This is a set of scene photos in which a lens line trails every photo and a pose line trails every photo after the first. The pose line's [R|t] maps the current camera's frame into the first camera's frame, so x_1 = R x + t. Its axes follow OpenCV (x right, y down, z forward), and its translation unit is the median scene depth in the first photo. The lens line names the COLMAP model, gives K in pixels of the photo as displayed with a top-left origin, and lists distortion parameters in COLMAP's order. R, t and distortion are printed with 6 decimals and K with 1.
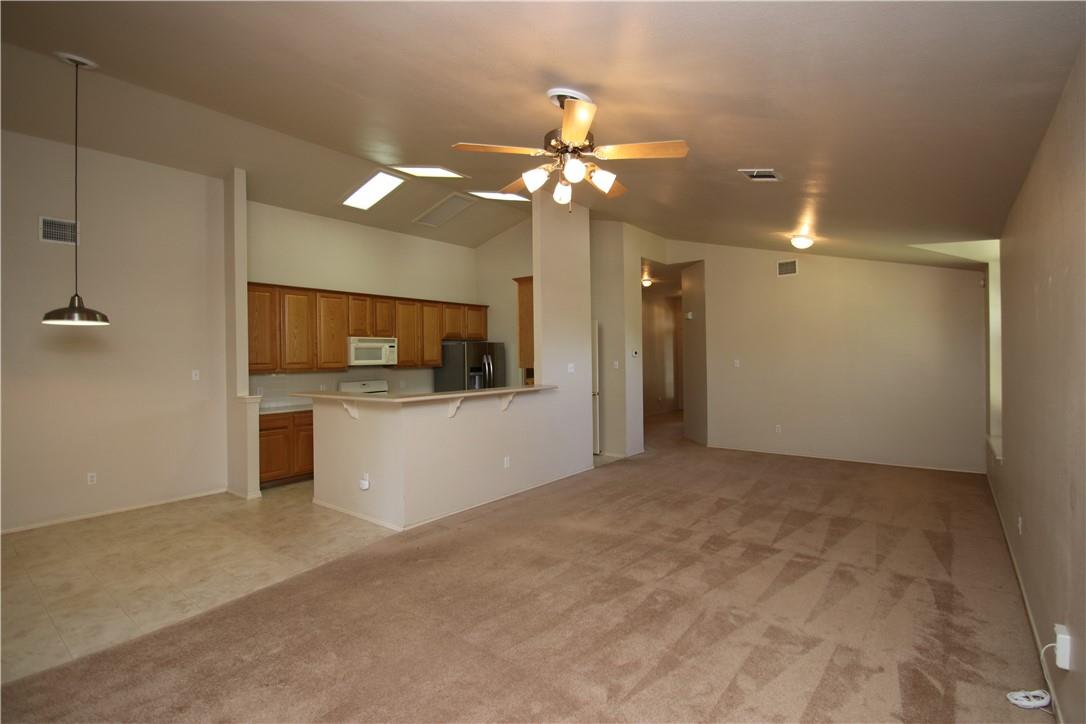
lens RADIAL K [[503.8, 0, 543.6], [0, 503.8, 358.5], [0, 0, 1]] dist [-0.004261, -0.001699]
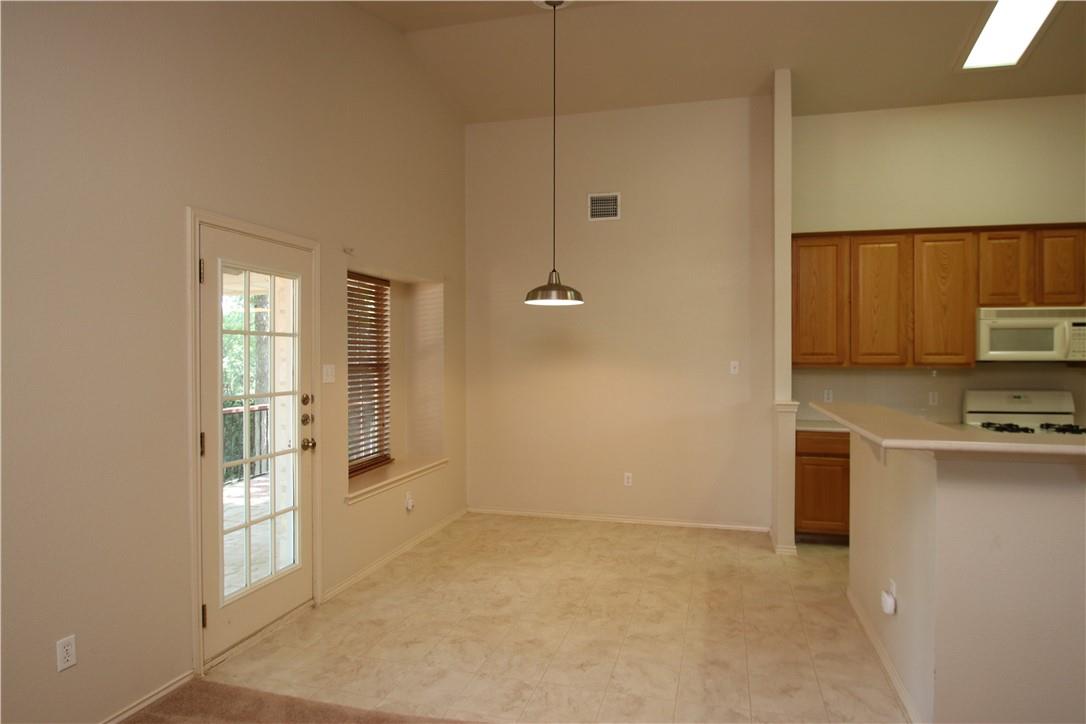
lens RADIAL K [[626.2, 0, 545.7], [0, 626.2, 355.0], [0, 0, 1]] dist [-0.017274, 0.001397]
pose [[0.418890, 0.016602, -0.907885, 0.038729], [-0.009042, 0.999860, 0.014112, 0.003833], [0.907992, 0.002298, 0.418982, 0.354457]]
